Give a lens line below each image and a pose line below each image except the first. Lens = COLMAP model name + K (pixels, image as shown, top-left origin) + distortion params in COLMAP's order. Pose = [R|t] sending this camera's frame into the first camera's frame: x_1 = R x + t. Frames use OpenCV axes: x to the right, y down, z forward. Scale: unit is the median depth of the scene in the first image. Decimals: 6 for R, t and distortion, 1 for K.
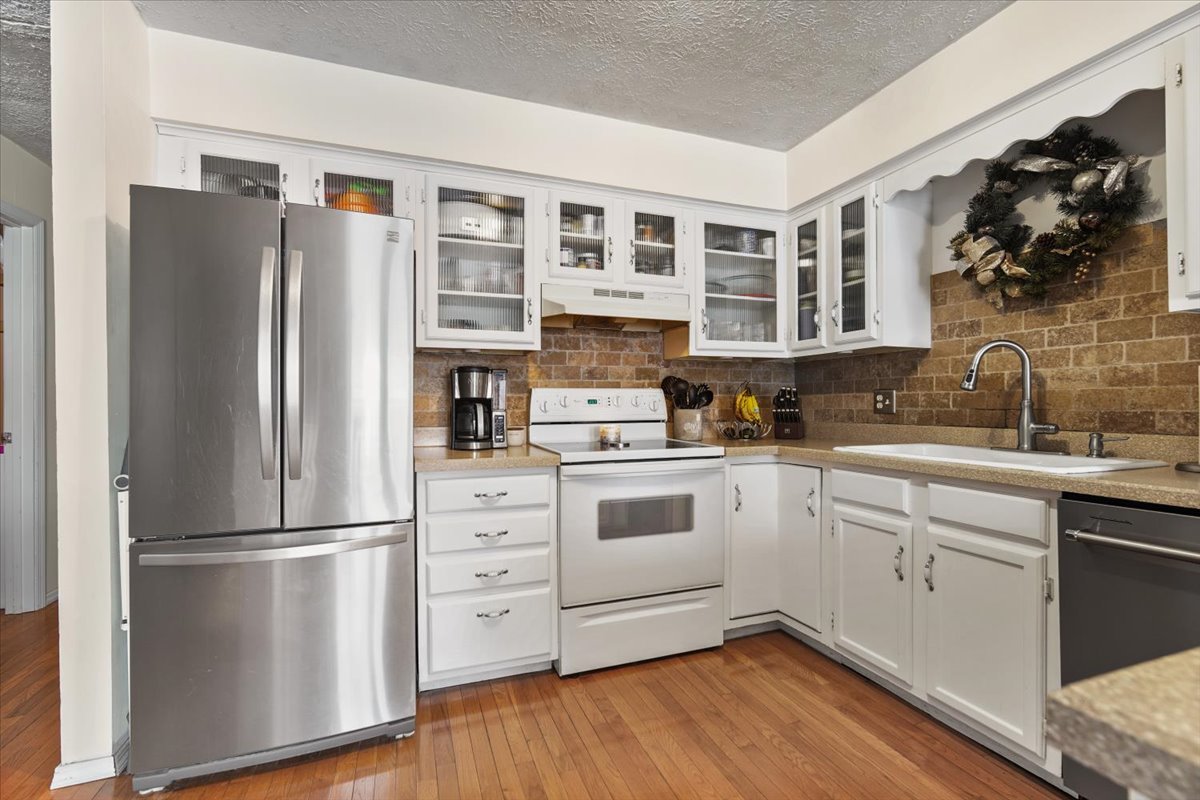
lens RADIAL K [[533.9, 0, 598.3], [0, 533.9, 406.7], [0, 0, 1]] dist [-0.003347, 0.000258]
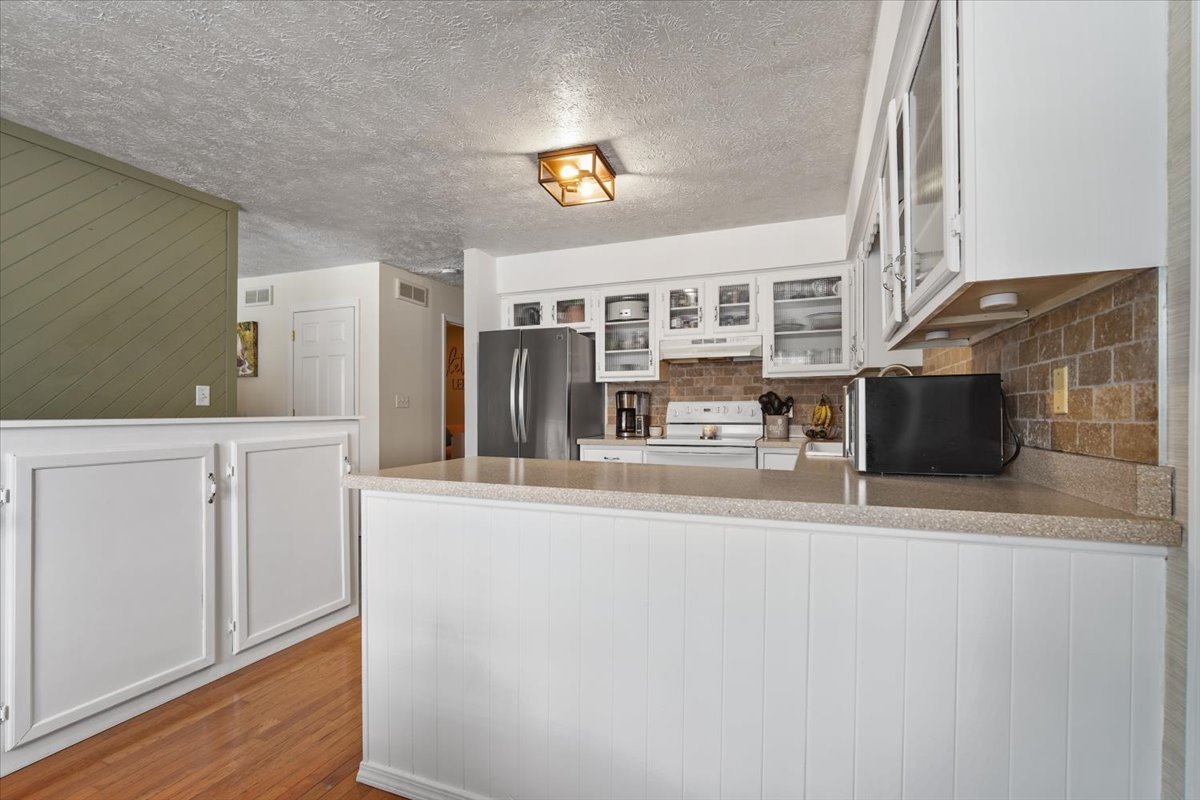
lens RADIAL K [[533.9, 0, 598.3], [0, 533.9, 406.7], [0, 0, 1]] dist [-0.003347, 0.000258]
pose [[0.745154, -0.004655, -0.666876, 0.821398], [-0.003961, 0.999927, -0.011406, -0.000402], [0.666880, 0.011140, 0.745082, -0.369939]]
